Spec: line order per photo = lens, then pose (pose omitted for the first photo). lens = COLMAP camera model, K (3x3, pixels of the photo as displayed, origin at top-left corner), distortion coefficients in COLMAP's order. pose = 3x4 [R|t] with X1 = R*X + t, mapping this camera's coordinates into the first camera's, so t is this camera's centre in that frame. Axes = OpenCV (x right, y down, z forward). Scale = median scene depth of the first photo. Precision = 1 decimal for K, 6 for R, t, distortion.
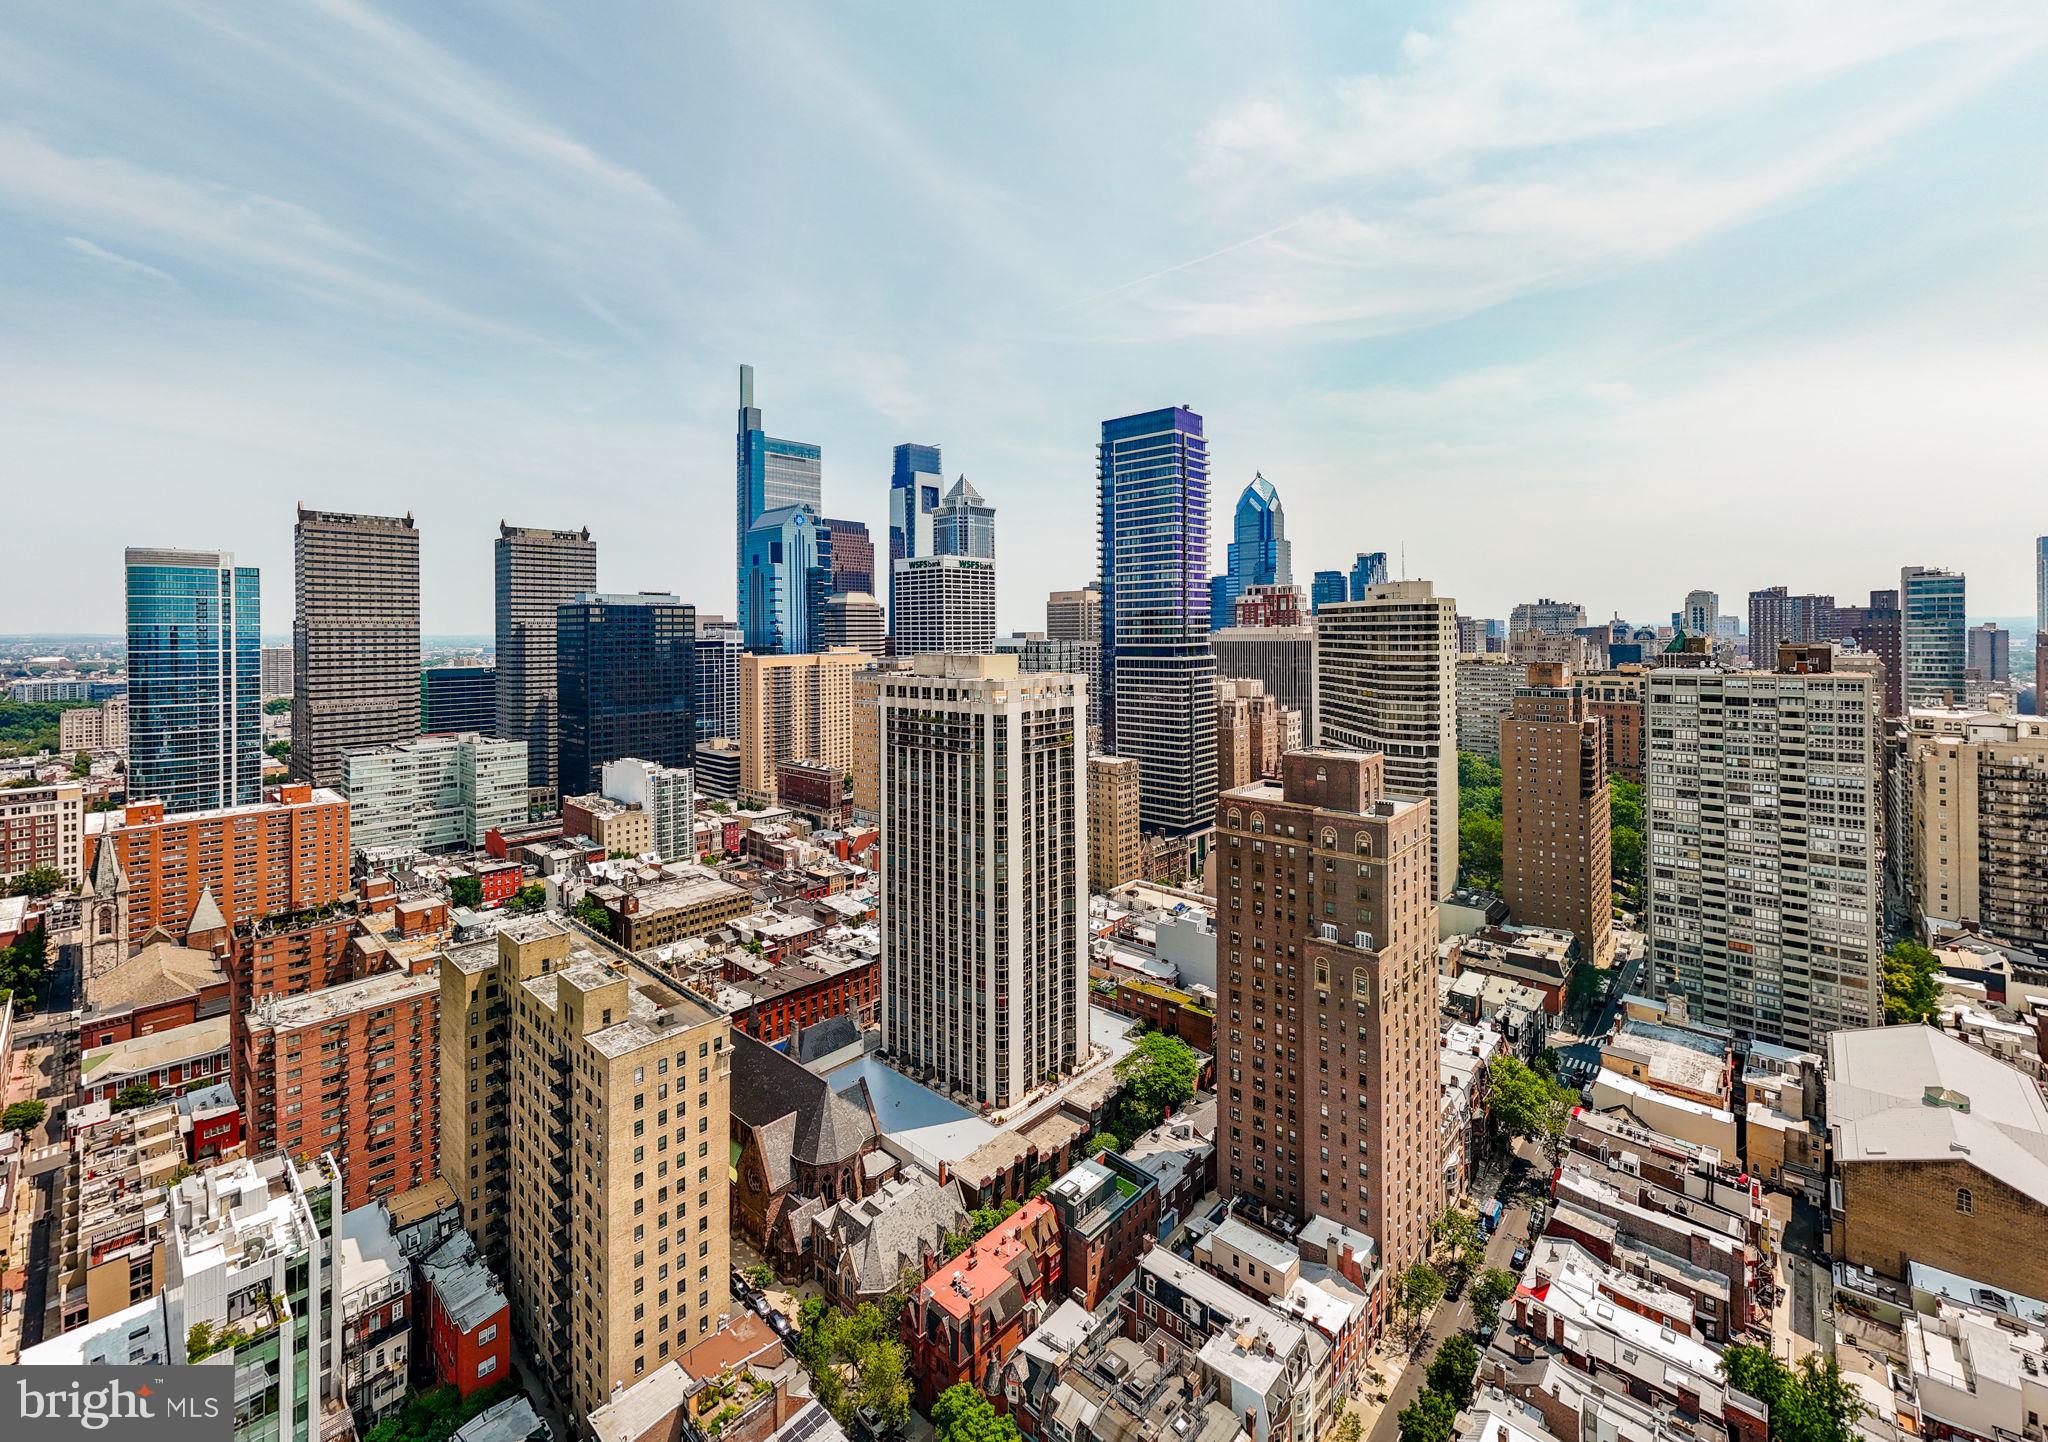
lens RADIAL K [[849.1, 0, 1033.1], [0, 849.1, 634.5], [0, 0, 1]] dist [-0.000780, -0.000284]
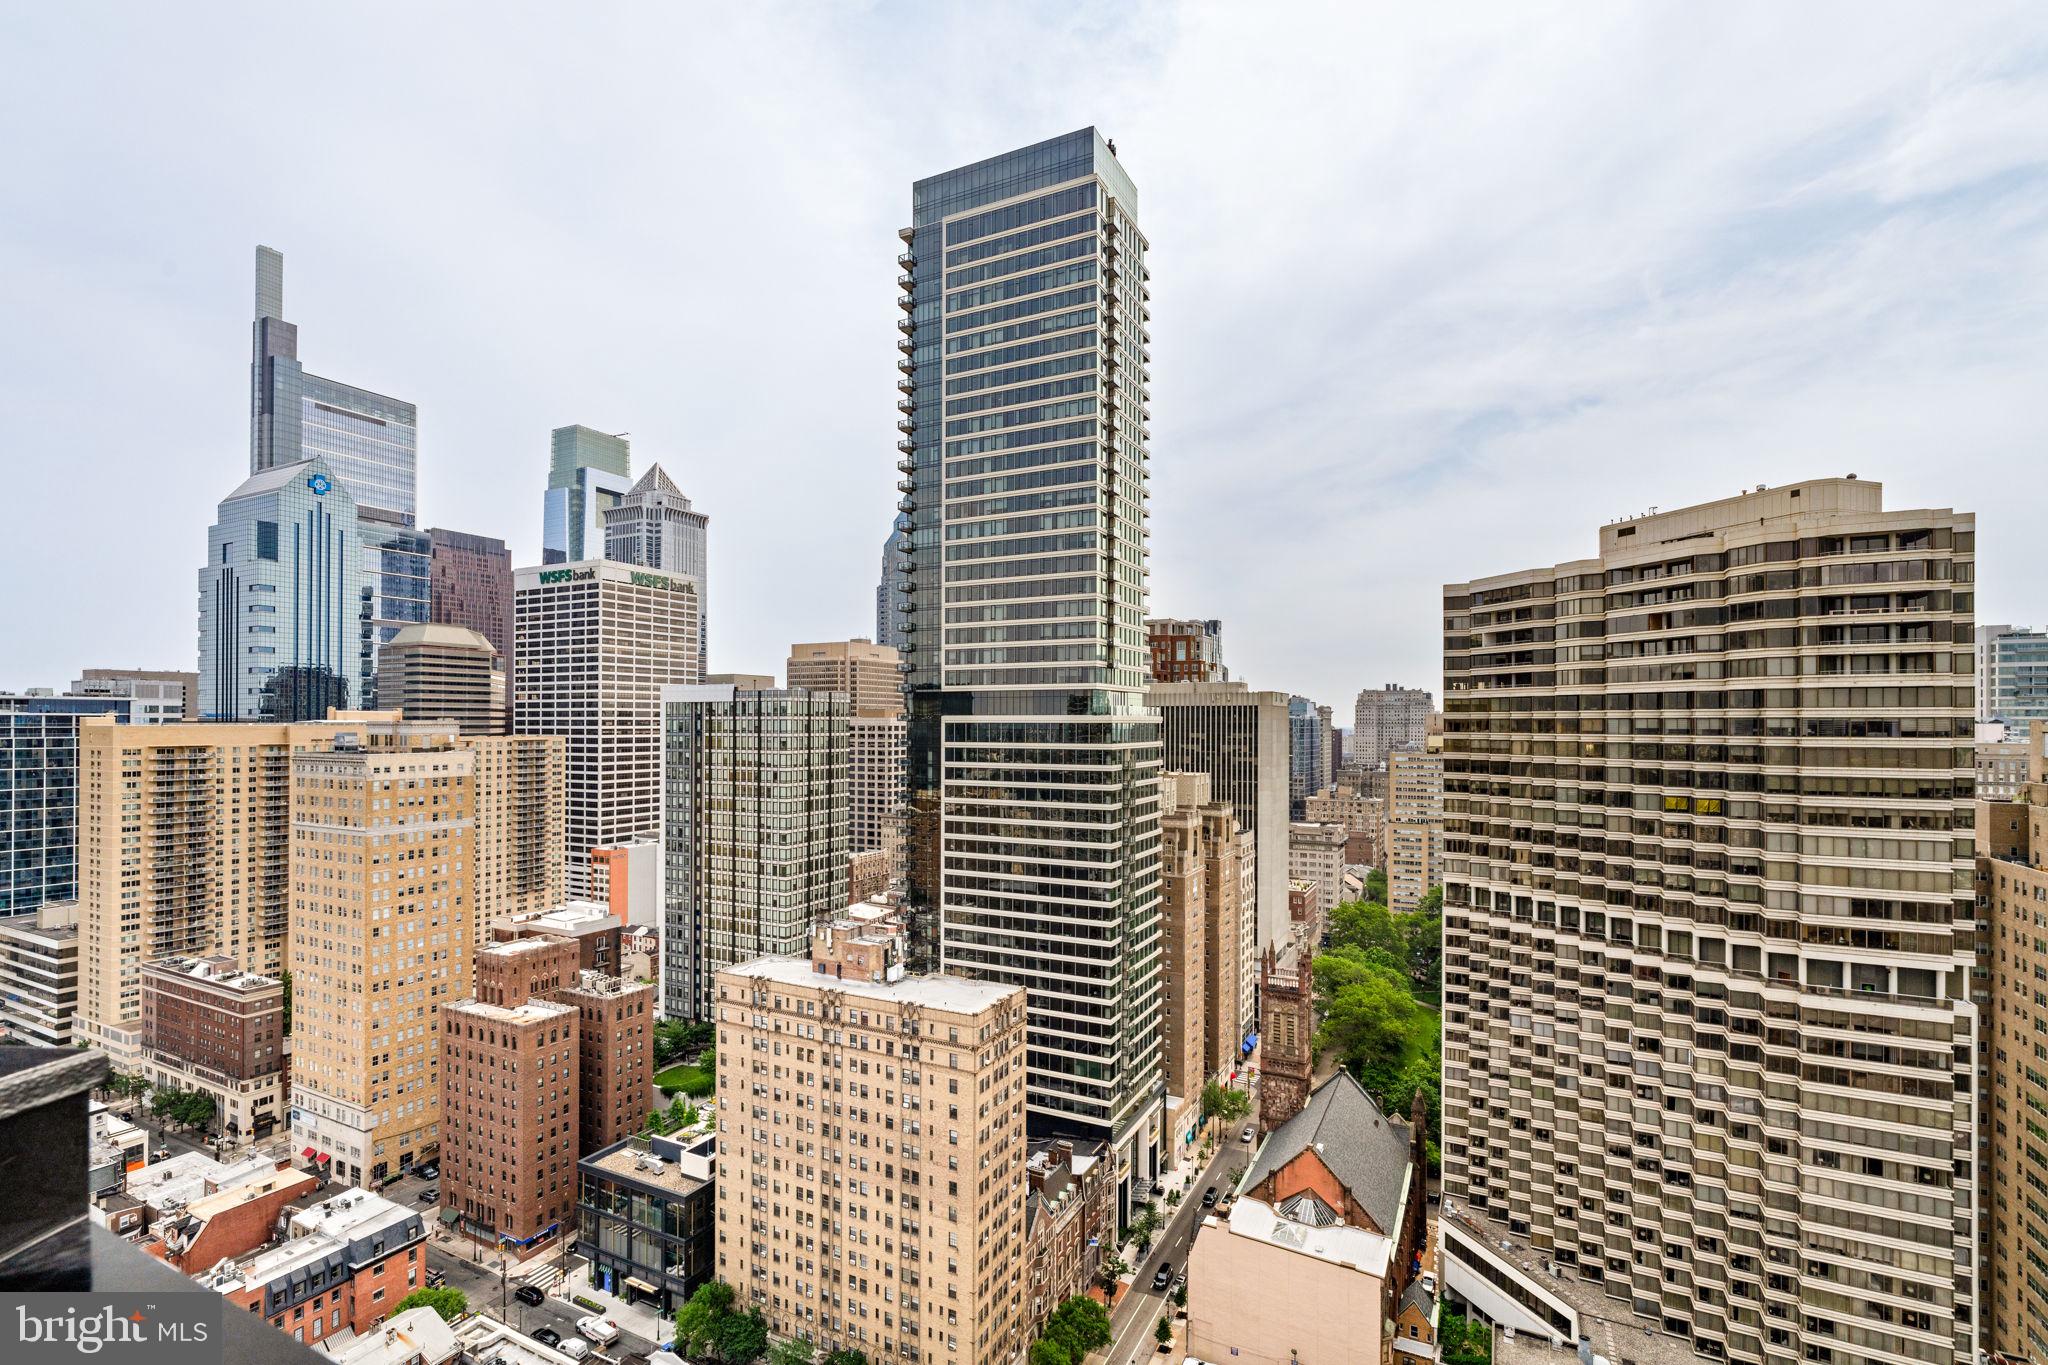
lens RADIAL K [[954.3, 0, 1014.9], [0, 954.3, 719.1], [0, 0, 1]] dist [0.002119, -0.000037]
pose [[0.969141, 0.012782, 0.246173, 0.015619], [-0.010752, 0.999896, -0.009592, 0.031954], [-0.246271, 0.006649, 0.969178, 0.530951]]
